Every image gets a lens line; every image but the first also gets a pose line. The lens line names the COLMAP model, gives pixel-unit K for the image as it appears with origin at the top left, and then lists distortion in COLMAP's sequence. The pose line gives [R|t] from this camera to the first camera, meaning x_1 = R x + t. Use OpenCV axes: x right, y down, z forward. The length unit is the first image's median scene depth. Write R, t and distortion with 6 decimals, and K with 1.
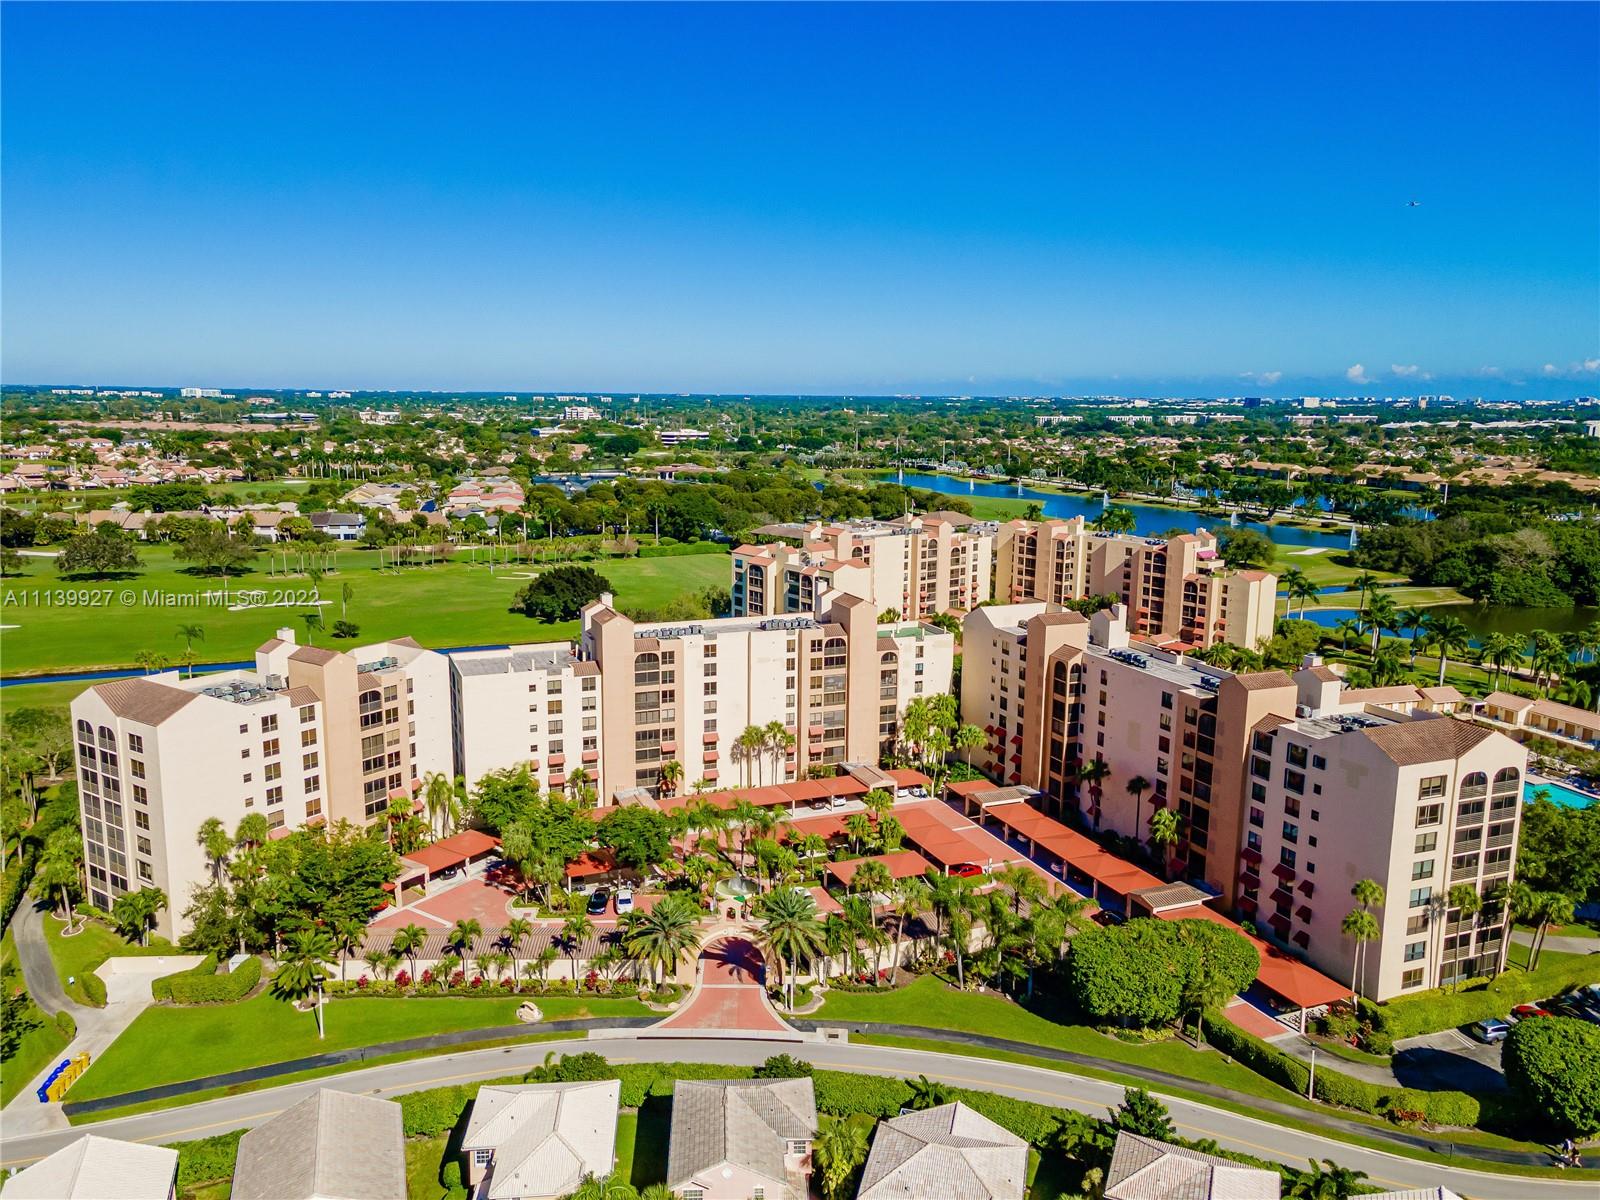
lens RADIAL K [[1184.2, 0, 793.8], [0, 1184.2, 597.2], [0, 0, 1]] dist [0.039364, 0.008186]
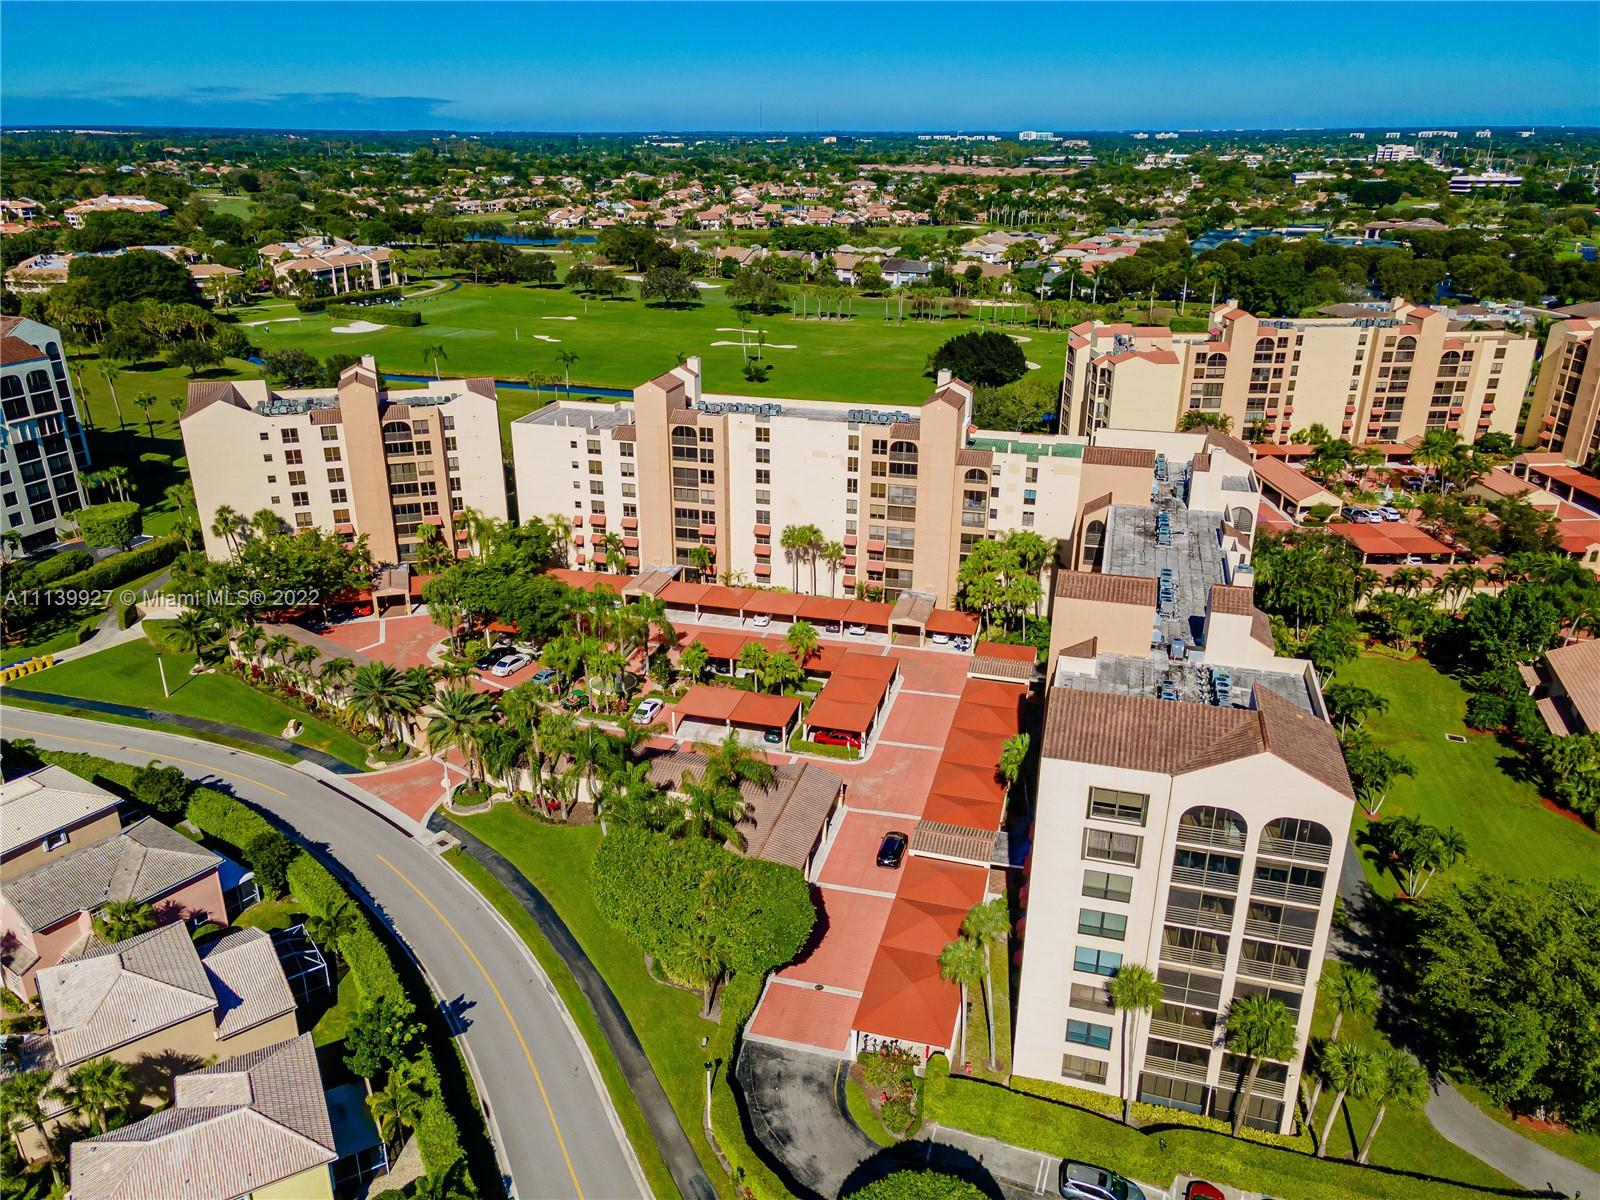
lens RADIAL K [[1184.2, 0, 795.5], [0, 1184.2, 604.5], [0, 0, 1]] dist [0.039364, 0.008186]
pose [[0.779369, 0.225525, -0.584570, 0.513684], [-0.101507, 0.966098, 0.237385, -0.046900], [0.618288, -0.125672, 0.775839, 0.309927]]
